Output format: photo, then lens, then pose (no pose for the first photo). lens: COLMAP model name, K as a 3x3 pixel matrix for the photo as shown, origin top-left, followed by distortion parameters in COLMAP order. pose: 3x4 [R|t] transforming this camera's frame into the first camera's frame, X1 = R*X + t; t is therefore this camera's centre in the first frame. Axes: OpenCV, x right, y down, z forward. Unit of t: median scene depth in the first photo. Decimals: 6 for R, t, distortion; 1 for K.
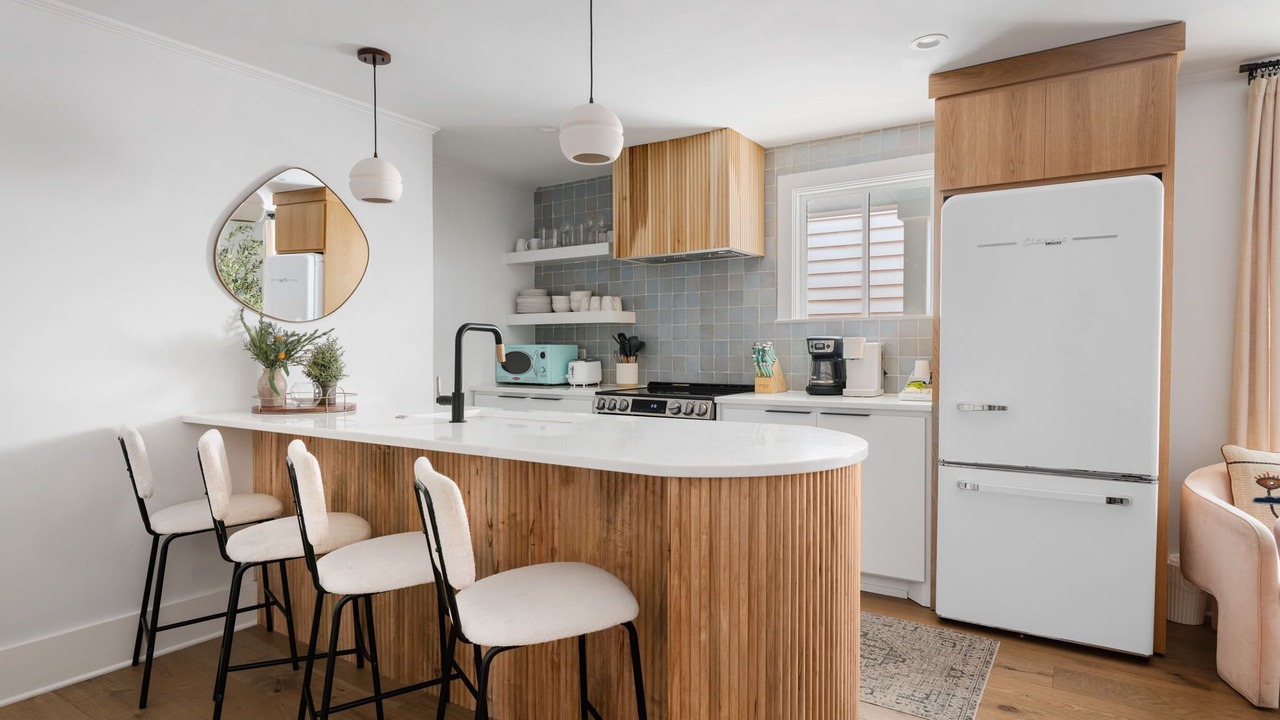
lens RADIAL K [[664.6, 0, 638.1], [0, 664.6, 369.9], [0, 0, 1]] dist [-0.000435, 0.000162]
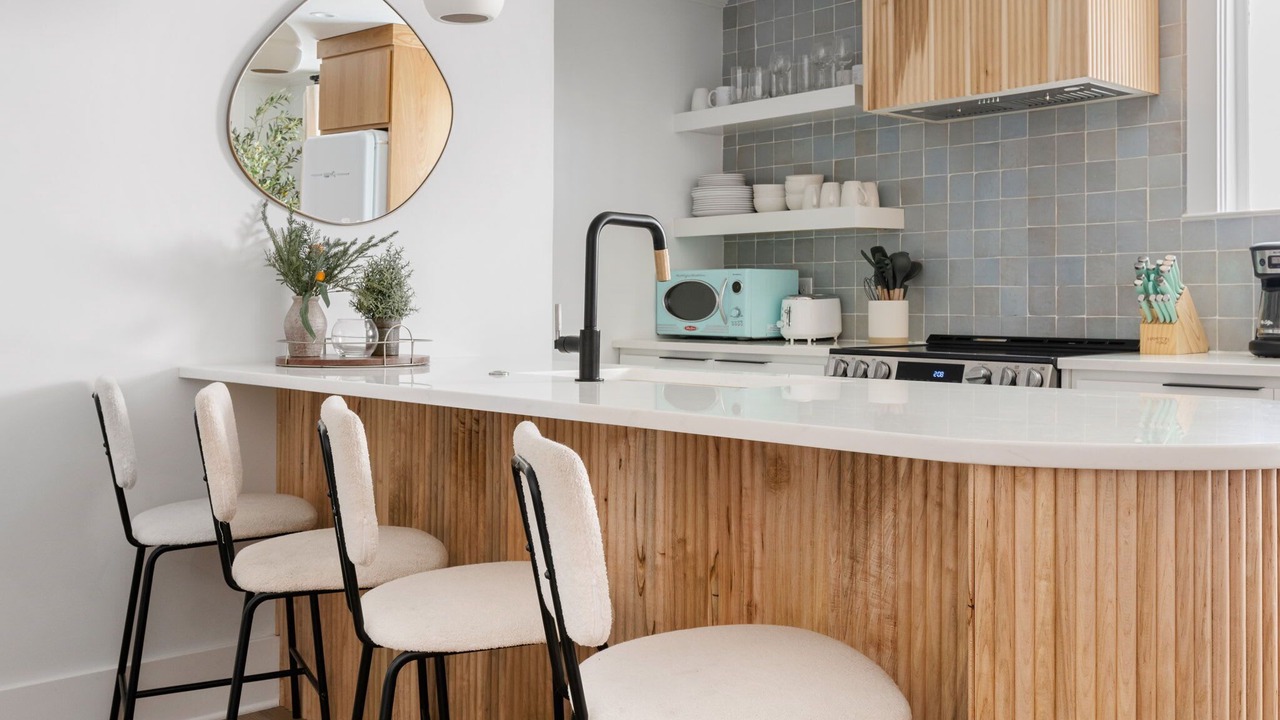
lens RADIAL K [[1151.1, 0, 599.8], [0, 1151.1, 305.6], [0, 0, 1]] dist [-0.014694, 0.032163]
pose [[0.965976, 0.001879, -0.258626, -0.001005], [-0.008558, 0.999658, -0.024704, 0.024998], [0.258491, 0.026077, 0.965662, 0.018088]]
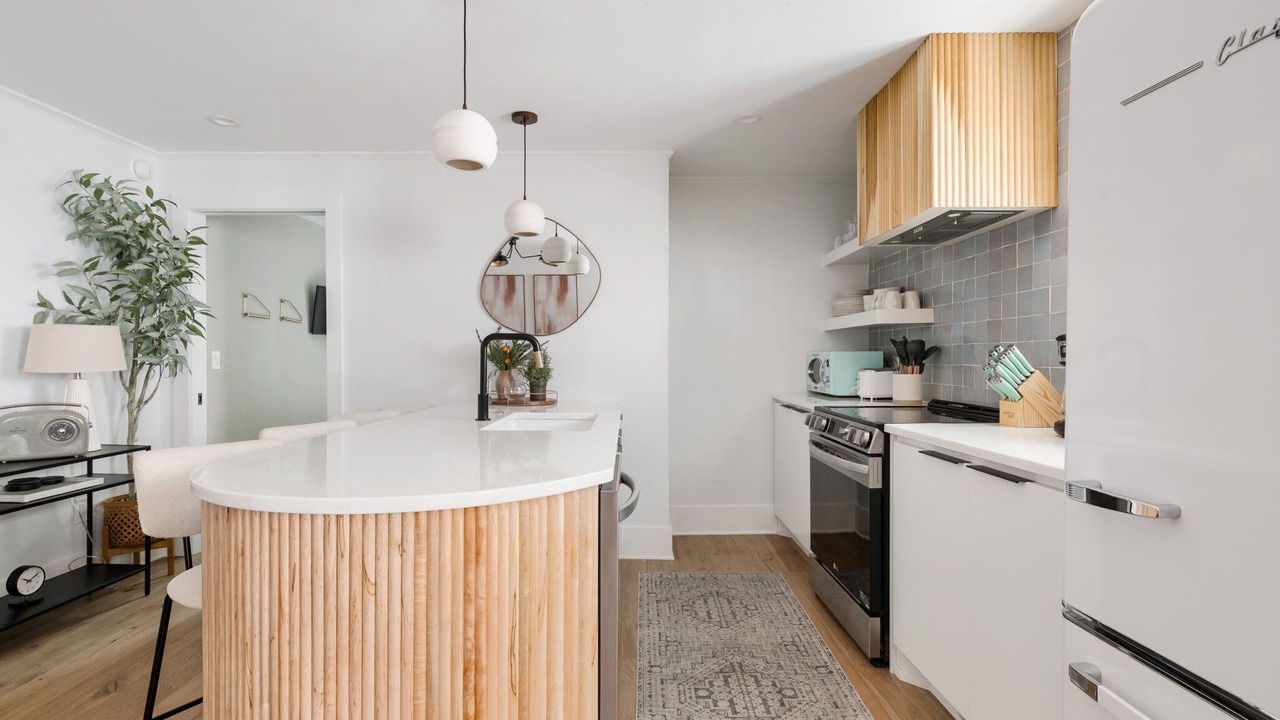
lens RADIAL K [[603.0, 0, 646.5], [0, 603.0, 362.1], [0, 0, 1]] dist [-0.005414, 0.000256]
pose [[0.574954, 0.008023, -0.818147, 0.495567], [-0.026378, 0.999614, -0.008735, -0.012486], [0.817761, 0.026603, 0.574943, 0.423533]]
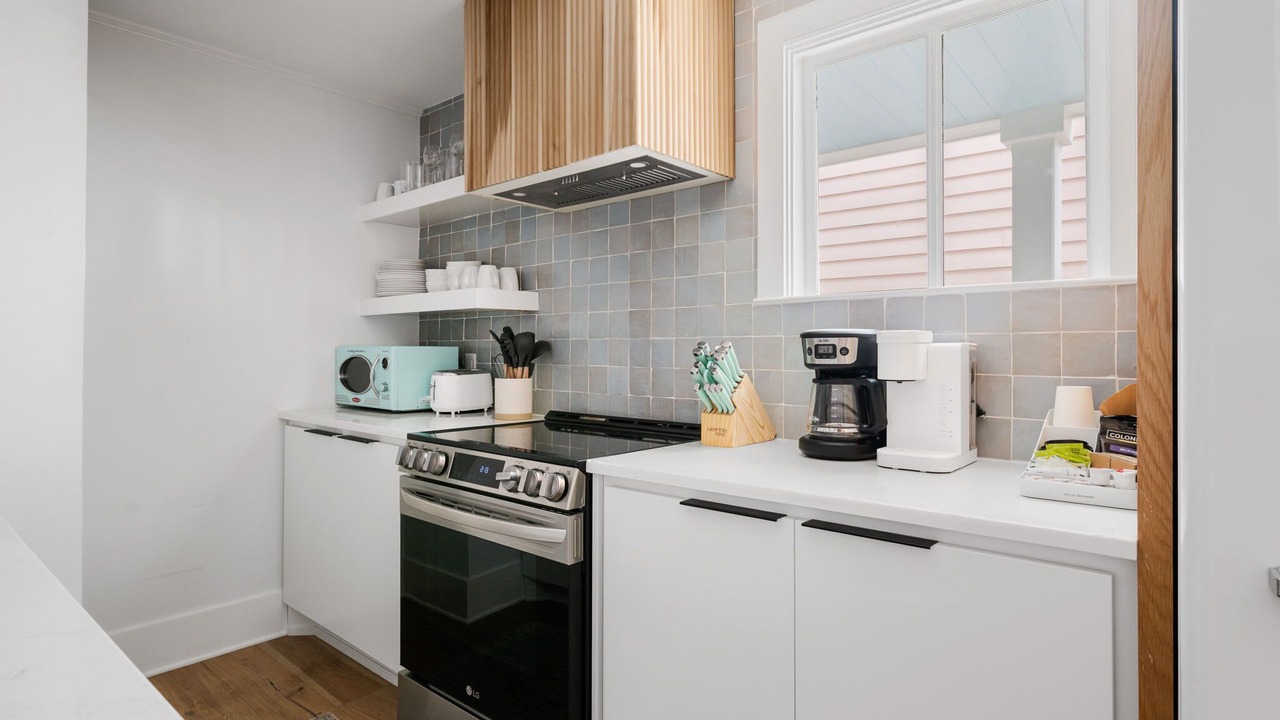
lens RADIAL K [[664.6, 0, 633.8], [0, 664.6, 348.3], [0, 0, 1]] dist [-0.000435, 0.000162]
pose [[0.991847, 0.004854, -0.127344, 0.206169], [-0.009688, 0.999255, -0.037365, -0.019574], [0.127068, 0.038294, 0.991155, 0.548244]]
